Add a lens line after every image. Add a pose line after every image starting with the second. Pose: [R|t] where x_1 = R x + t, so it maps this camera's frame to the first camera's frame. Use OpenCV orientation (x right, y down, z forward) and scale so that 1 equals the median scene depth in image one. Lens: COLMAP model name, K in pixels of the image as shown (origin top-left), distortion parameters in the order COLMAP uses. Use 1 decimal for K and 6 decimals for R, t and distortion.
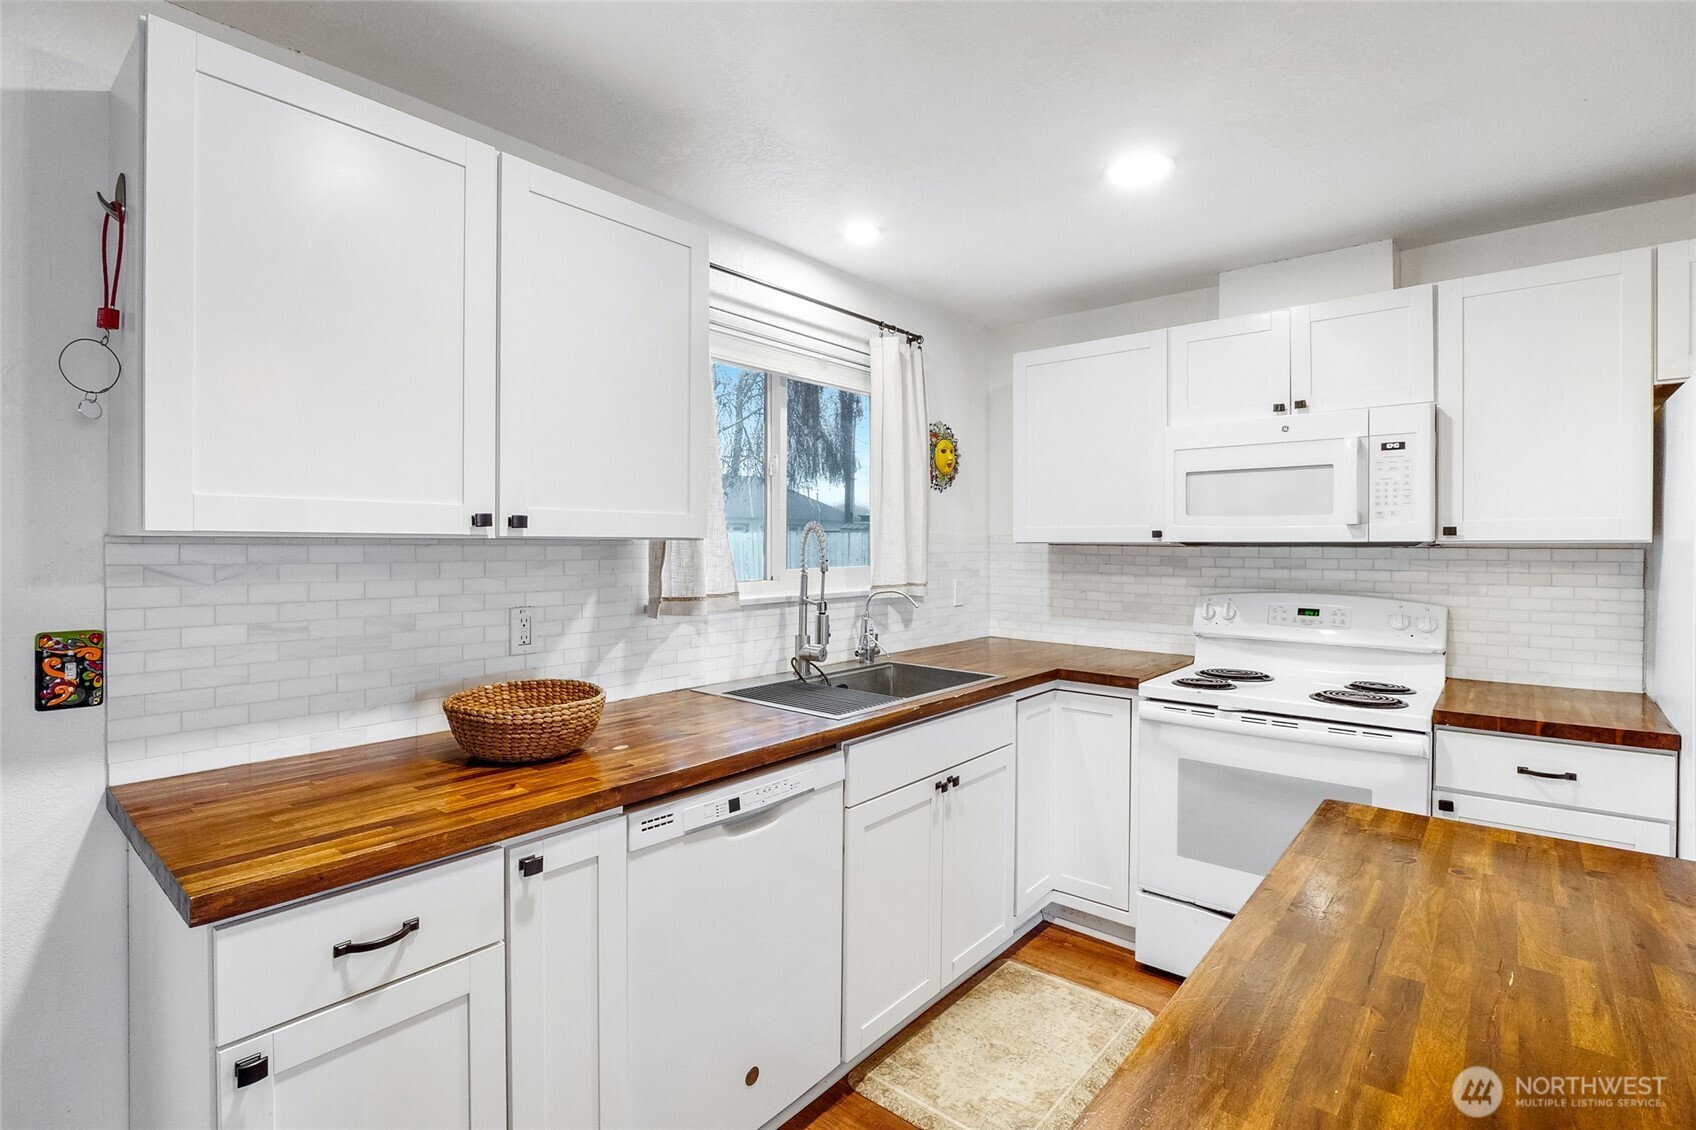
lens RADIAL K [[801.8, 0, 843.9], [0, 801.8, 549.9], [0, 0, 1]] dist [-0.011741, -0.000201]
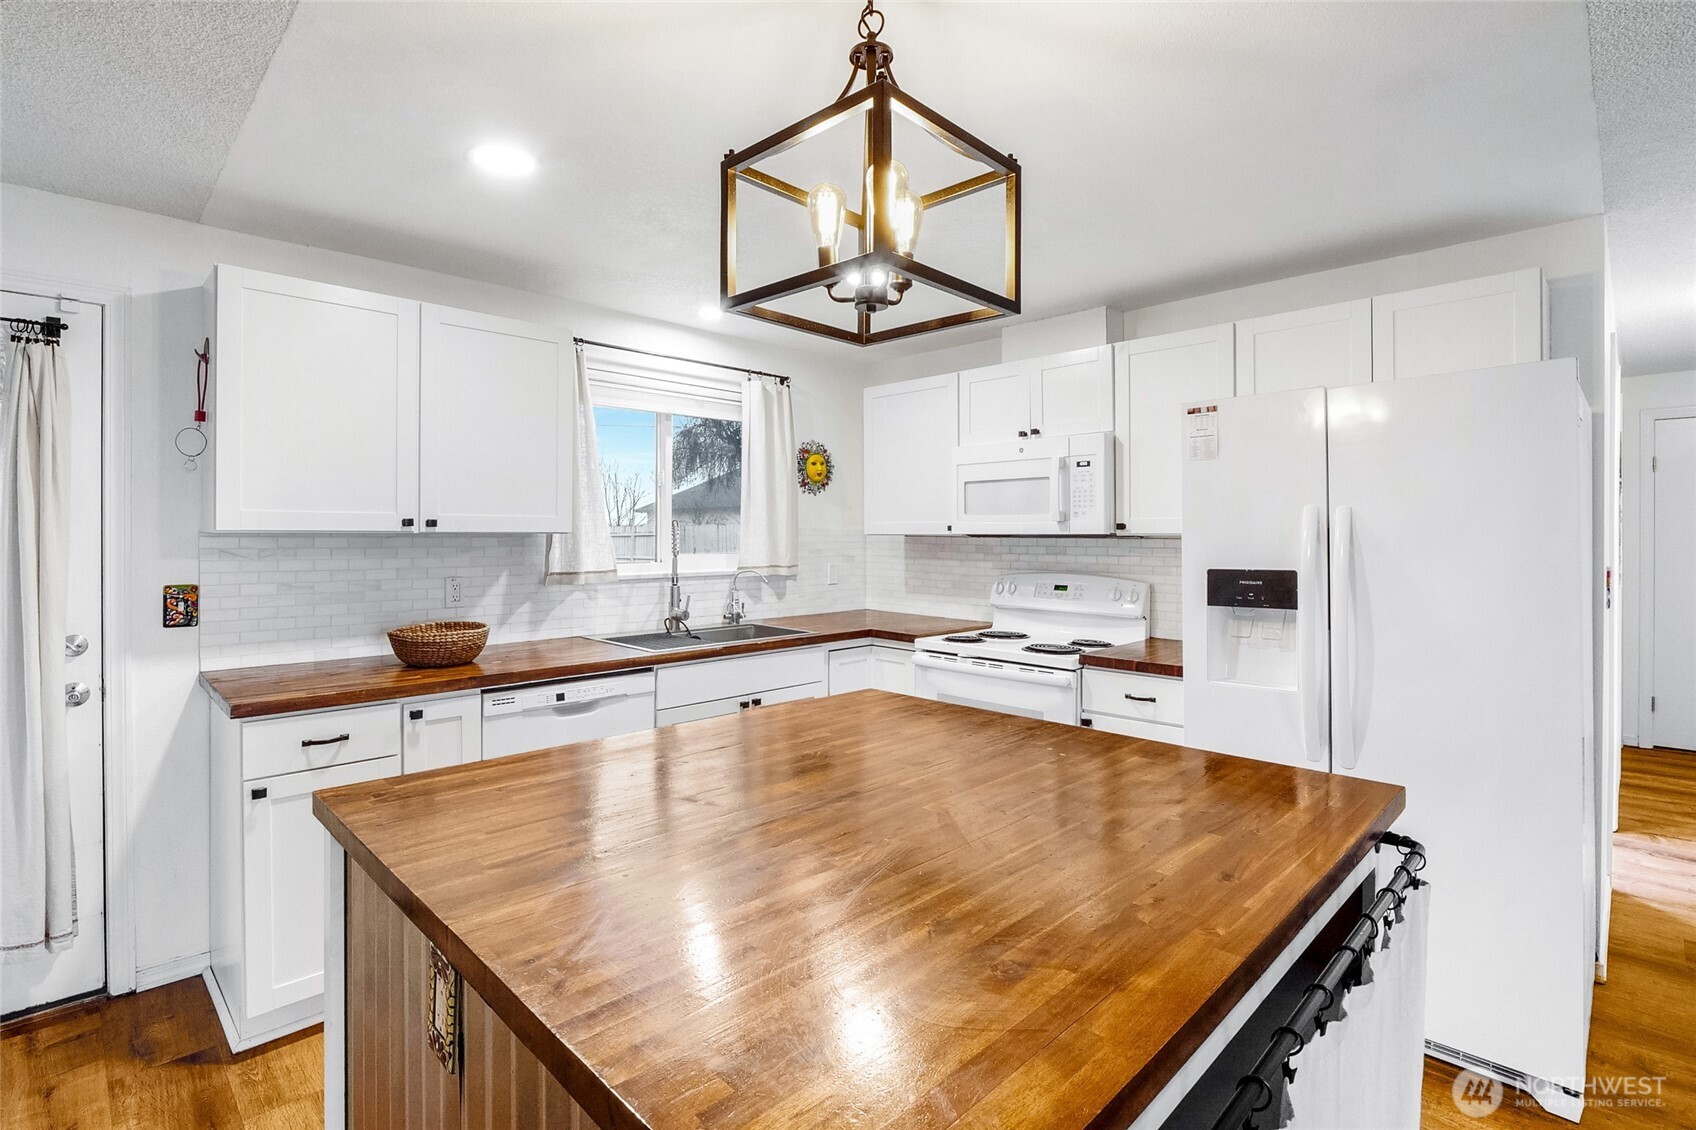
lens RADIAL K [[801.8, 0, 845.5], [0, 801.8, 535.4], [0, 0, 1]] dist [-0.011741, -0.000201]
pose [[0.996427, -0.000404, -0.084455, 0.449185], [-0.000103, 0.999982, -0.005997, -0.000027], [0.084456, 0.005985, 0.996409, -0.444212]]
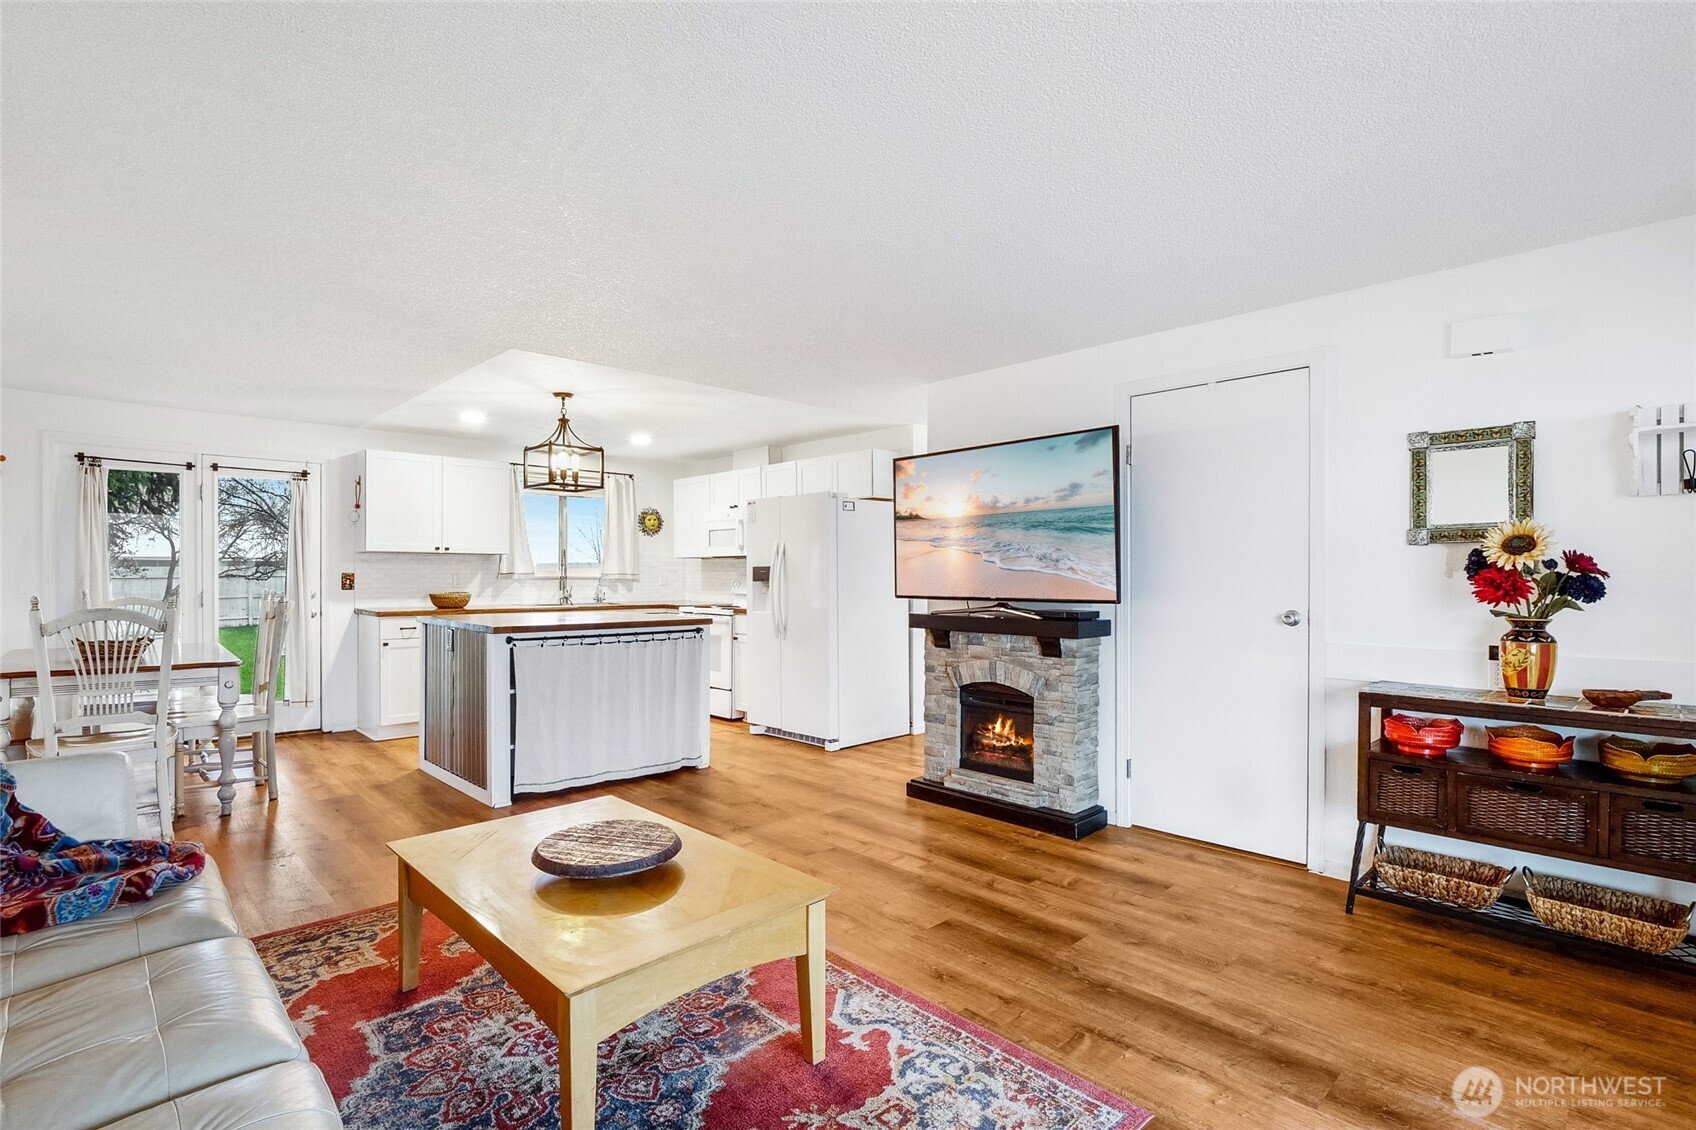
lens RADIAL K [[801.8, 0, 836.1], [0, 801.8, 576.8], [0, 0, 1]] dist [-0.011741, -0.000201]
pose [[0.994193, 0.001571, -0.107598, 1.481735], [-0.002089, 0.999987, -0.004700, 0.089908], [0.107589, 0.004897, 0.994183, -2.092471]]
